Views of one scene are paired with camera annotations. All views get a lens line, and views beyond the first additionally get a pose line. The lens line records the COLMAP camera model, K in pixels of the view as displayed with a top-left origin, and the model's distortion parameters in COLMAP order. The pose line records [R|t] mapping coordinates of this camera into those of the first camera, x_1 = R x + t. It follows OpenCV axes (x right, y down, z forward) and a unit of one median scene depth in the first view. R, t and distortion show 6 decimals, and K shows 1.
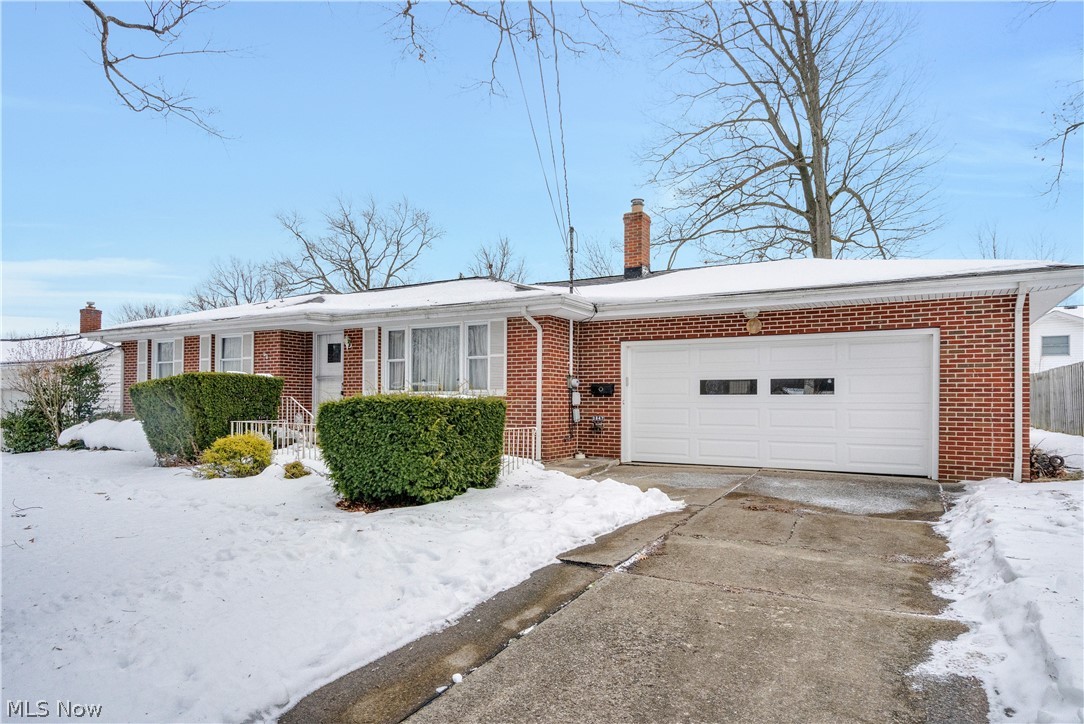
lens RADIAL K [[673.5, 0, 528.1], [0, 673.5, 398.2], [0, 0, 1]] dist [-0.004526, 0.009043]
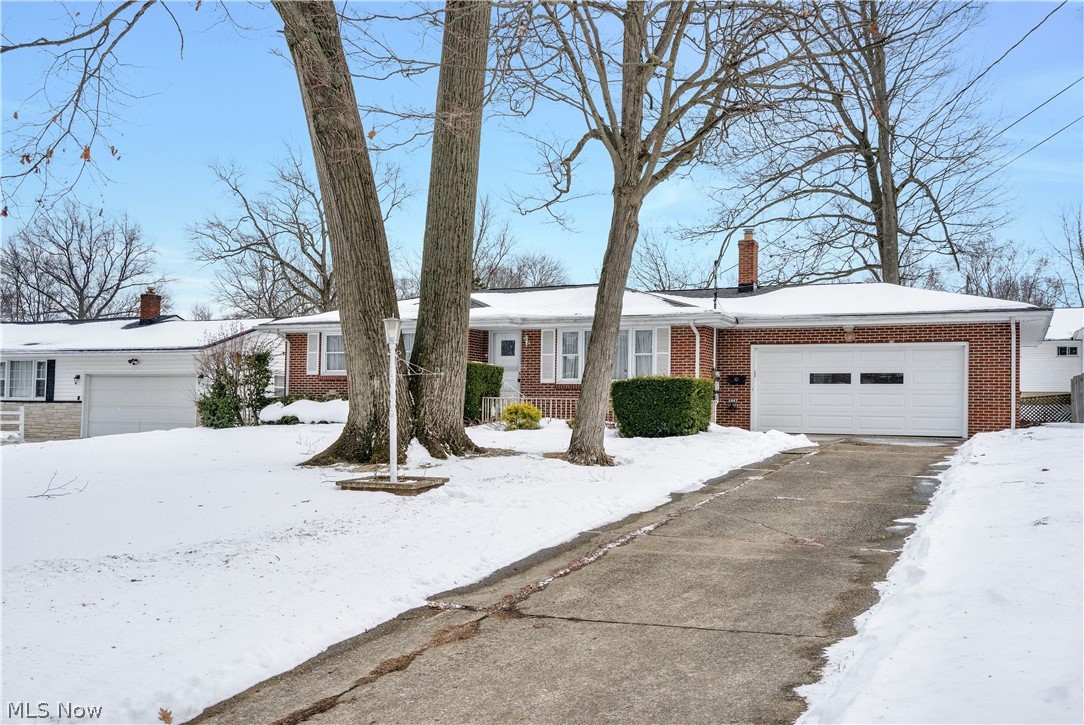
lens RADIAL K [[1013.7, 0, 524.6], [0, 1013.7, 381.8], [0, 0, 1]] dist [0.006622, 0.000000]
pose [[0.997023, 0.016113, 0.075400, -0.462129], [-0.013973, 0.999487, -0.028830, 0.055460], [-0.075826, 0.027691, 0.996736, -0.986848]]
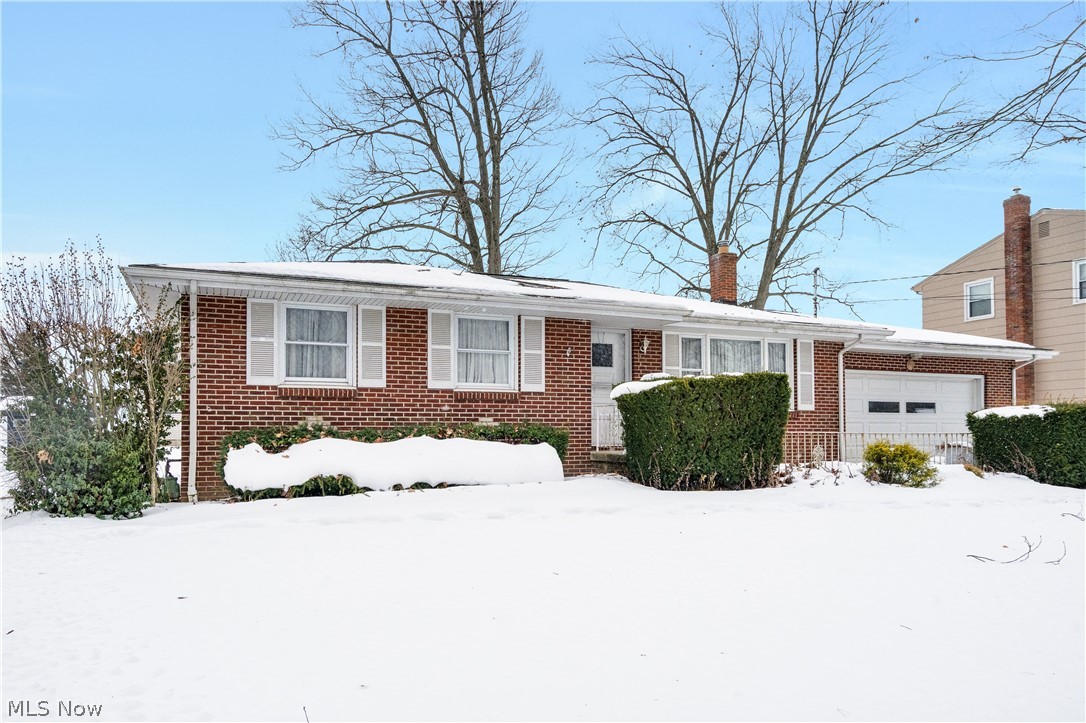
lens RADIAL K [[757.5, 0, 531.6], [0, 757.5, 411.8], [0, 0, 1]] dist [0.008724, 0.003654]
pose [[0.596367, 0.020983, 0.802437, -1.261556], [-0.001149, 0.999680, -0.025287, 0.030127], [-0.802711, 0.014158, 0.596200, 0.601935]]
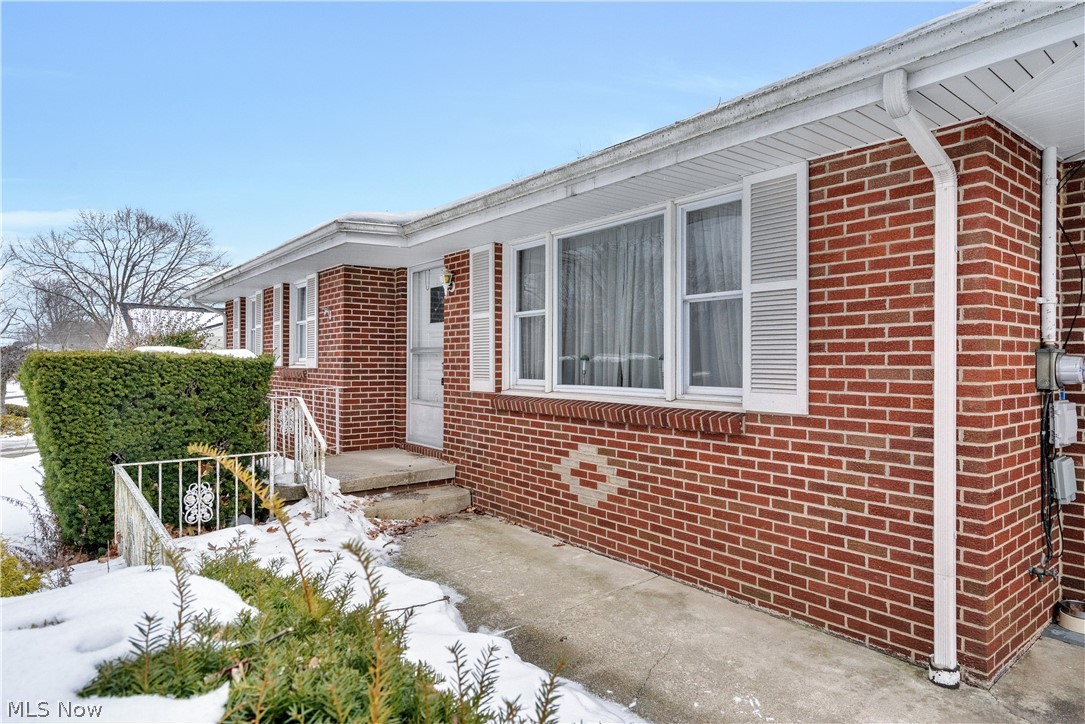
lens RADIAL K [[632.0, 0, 532.8], [0, 632.0, 357.7], [0, 0, 1]] dist [0.007009, 0.001280]
pose [[0.929552, -0.006655, -0.368632, -0.040290], [0.008001, 0.999966, 0.002124, -0.029786], [0.368605, -0.004924, 0.929573, 0.654695]]
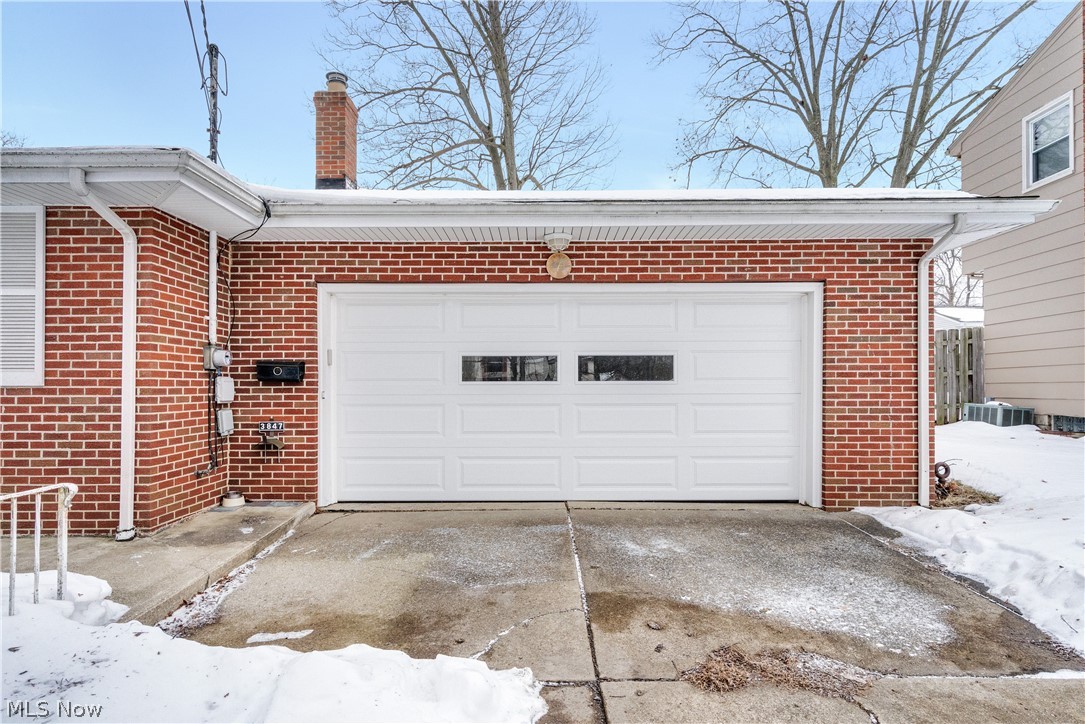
lens RADIAL K [[619.8, 0, 547.2], [0, 619.8, 379.0], [0, 0, 1]] dist [0.005359, -0.000813]
pose [[0.864108, -0.001763, 0.503304, 0.045410], [0.003097, 0.999994, -0.001813, -0.005661], [-0.503297, 0.003126, 0.864108, 0.468160]]
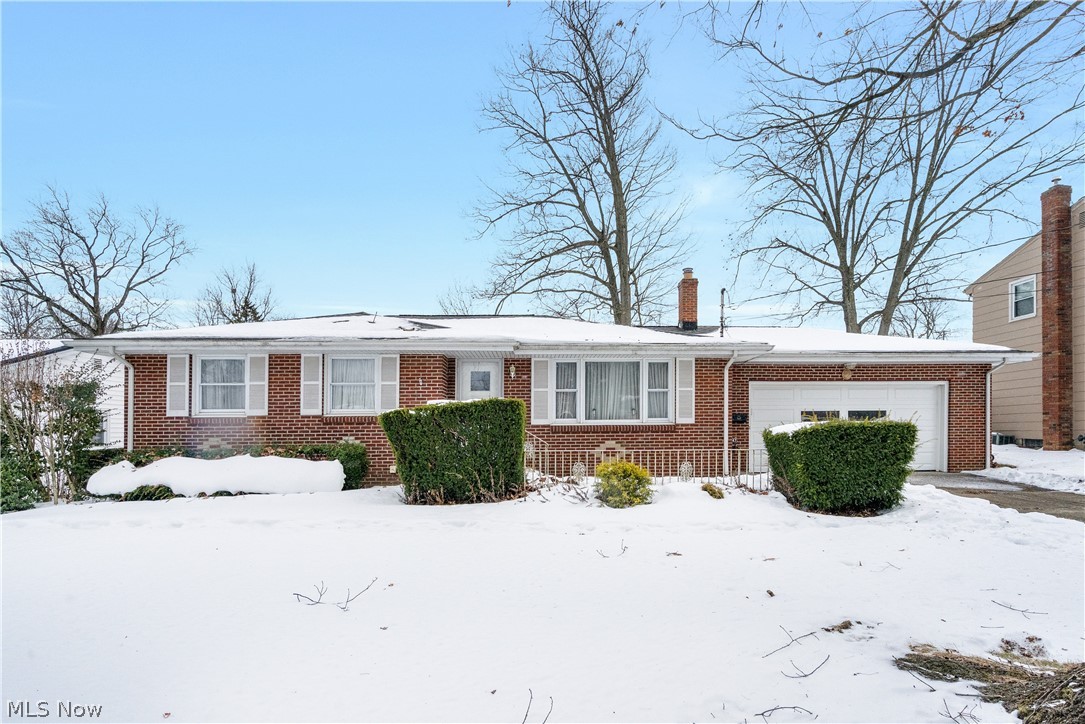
lens RADIAL K [[579.5, 0, 573.6], [0, 579.5, 433.3], [0, 0, 1]] dist [0.000093, 0.001333]
pose [[0.830608, -0.015243, 0.556649, -0.758574], [0.007993, 0.999849, 0.015452, -0.002764], [-0.556801, -0.008385, 0.830604, 0.247837]]
